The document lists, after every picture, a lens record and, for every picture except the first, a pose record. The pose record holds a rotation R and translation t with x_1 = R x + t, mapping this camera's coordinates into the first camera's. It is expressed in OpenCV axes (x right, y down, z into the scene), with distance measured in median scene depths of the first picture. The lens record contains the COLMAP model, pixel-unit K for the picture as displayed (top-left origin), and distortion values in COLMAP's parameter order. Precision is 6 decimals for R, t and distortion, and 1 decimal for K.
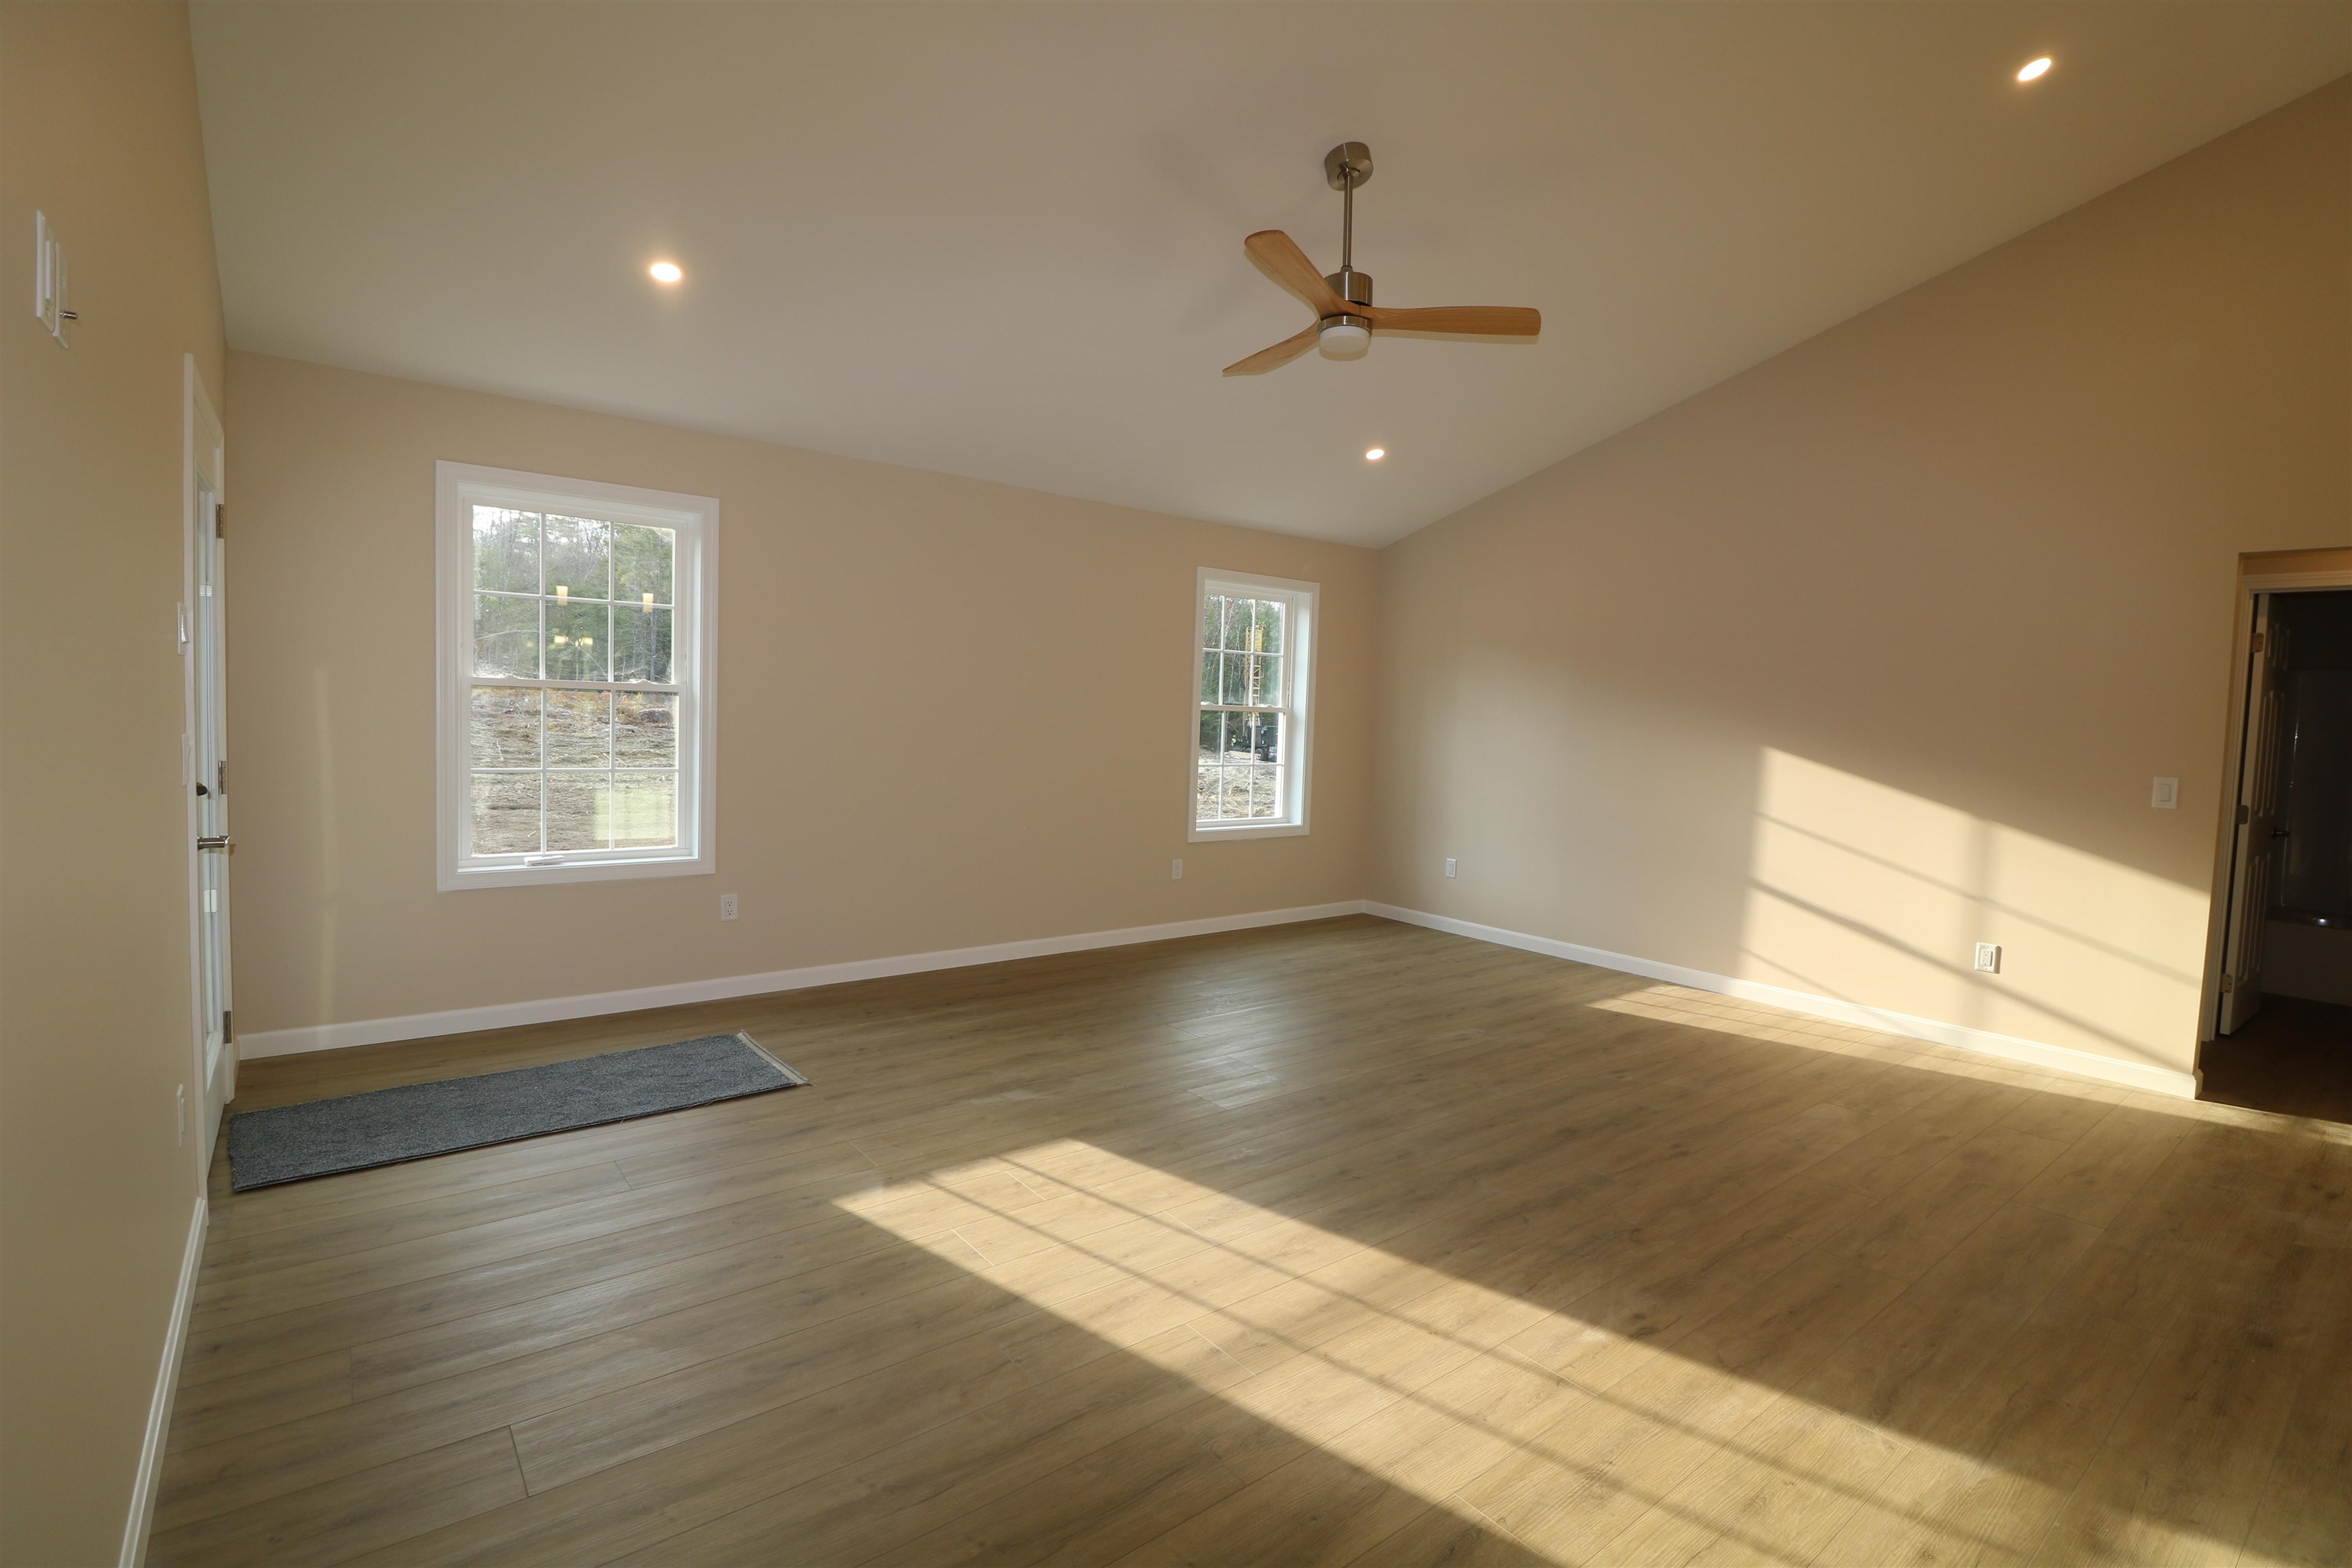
lens RADIAL K [[1086.7, 0, 1189.6], [0, 1086.7, 779.0], [0, 0, 1]] dist [-0.007623, -0.008304]
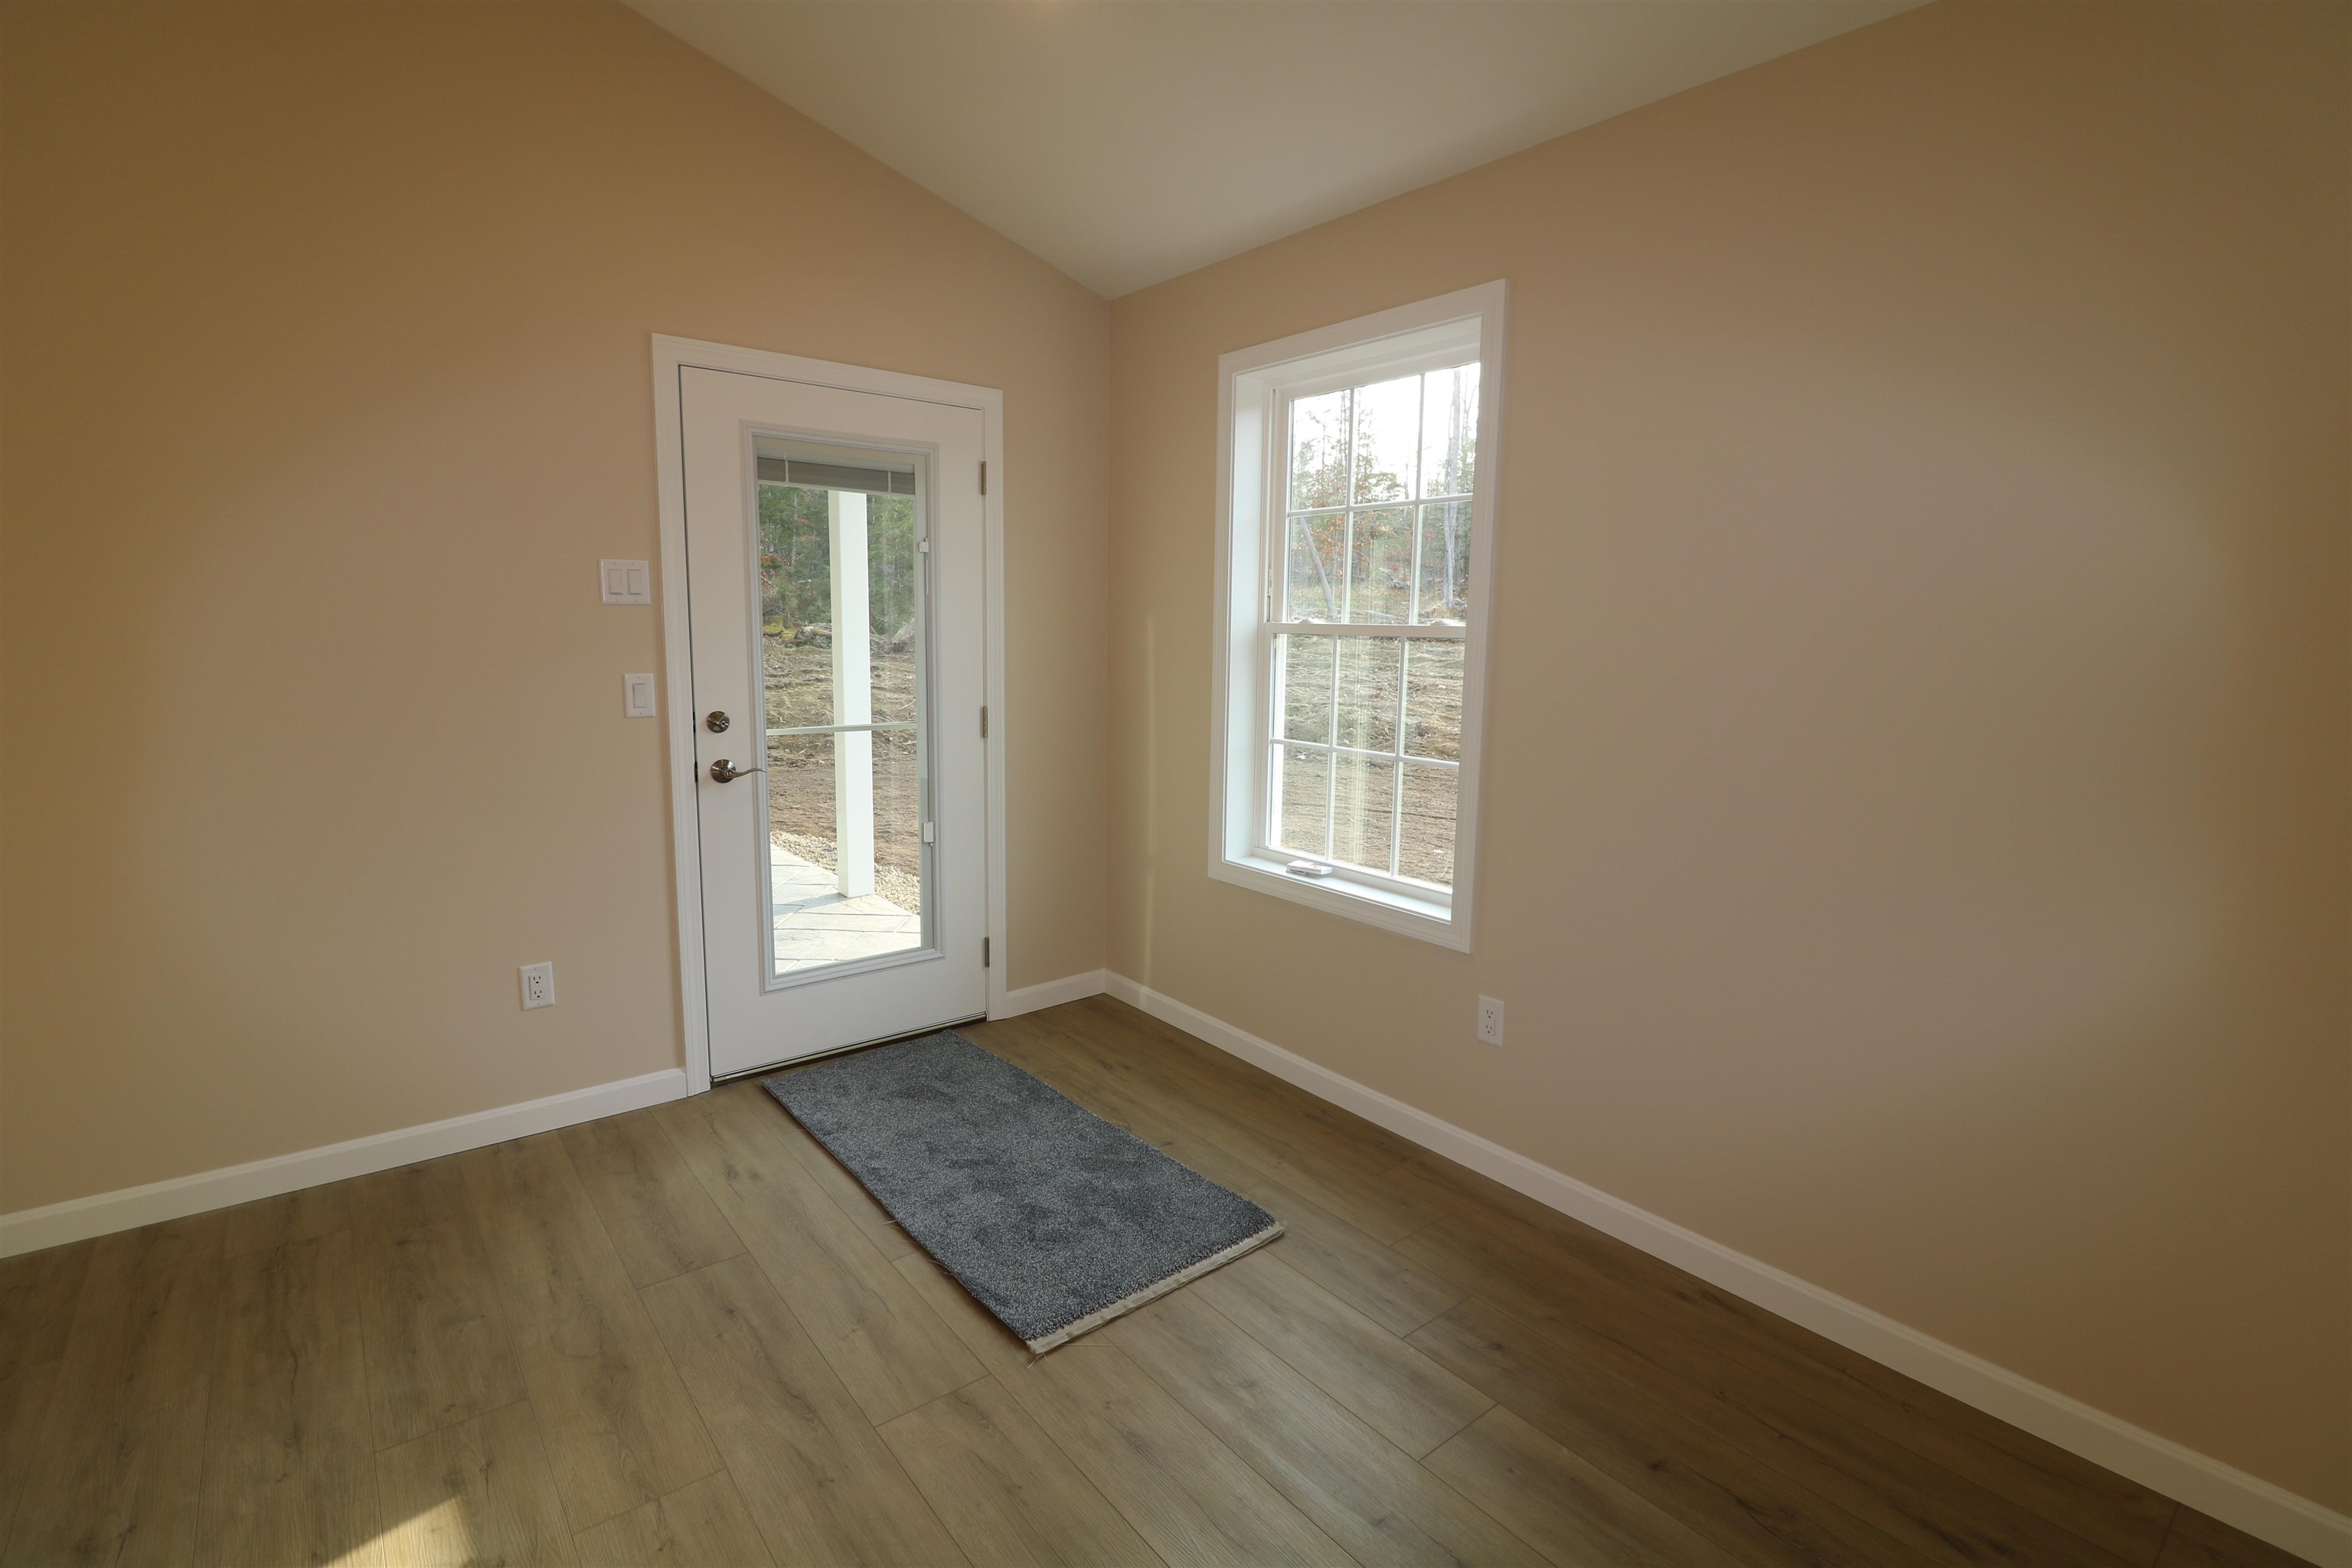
lens RADIAL K [[1086.7, 0, 1164.1], [0, 1086.7, 768.5], [0, 0, 1]] dist [-0.007623, -0.008304]
pose [[0.001715, 0.098687, -0.995117, 0.142542], [-0.083860, 0.991627, 0.098197, -0.060673], [0.996476, 0.083282, 0.009977, 0.948381]]
